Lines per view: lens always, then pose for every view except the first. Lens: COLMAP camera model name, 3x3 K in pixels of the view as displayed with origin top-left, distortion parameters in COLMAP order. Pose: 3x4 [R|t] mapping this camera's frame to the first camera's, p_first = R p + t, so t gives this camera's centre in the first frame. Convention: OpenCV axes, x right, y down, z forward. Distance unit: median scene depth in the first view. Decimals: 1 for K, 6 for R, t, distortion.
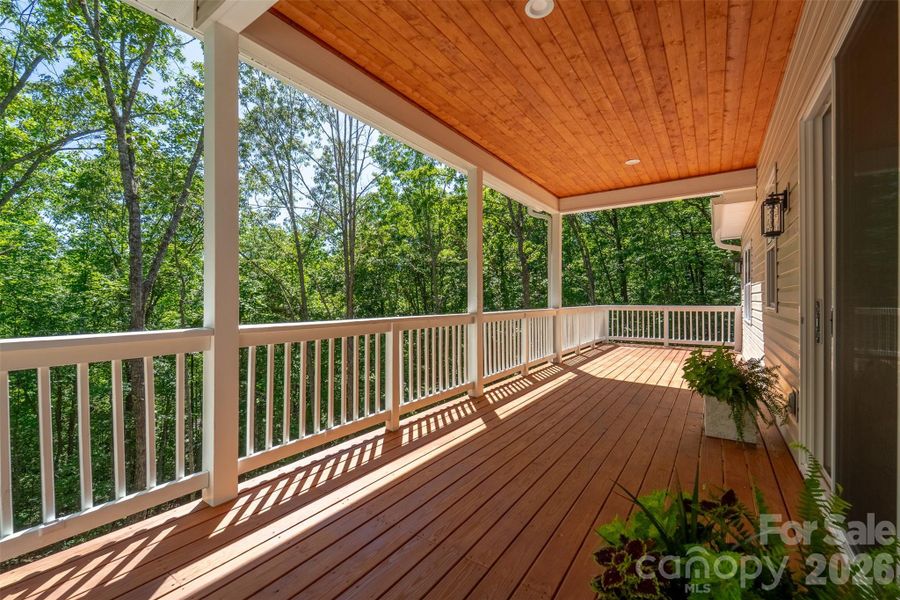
lens RADIAL K [[374.5, 0, 450.0], [0, 374.5, 300.0], [0, 0, 1]] dist [0.012874, -0.000302]
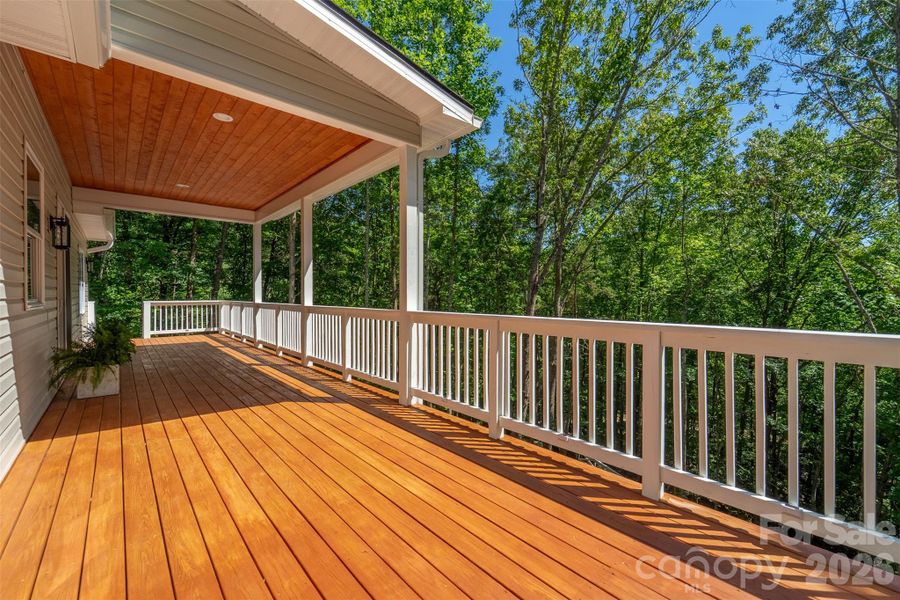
lens RADIAL K [[374.5, 0, 450.0], [0, 374.5, 300.0], [0, 0, 1]] dist [0.012874, -0.000302]
pose [[-0.228182, 0.002337, -0.973616, 0.635995], [-0.001085, 0.999996, 0.002655, 0.005461], [0.973618, 0.001662, -0.228178, 0.913335]]
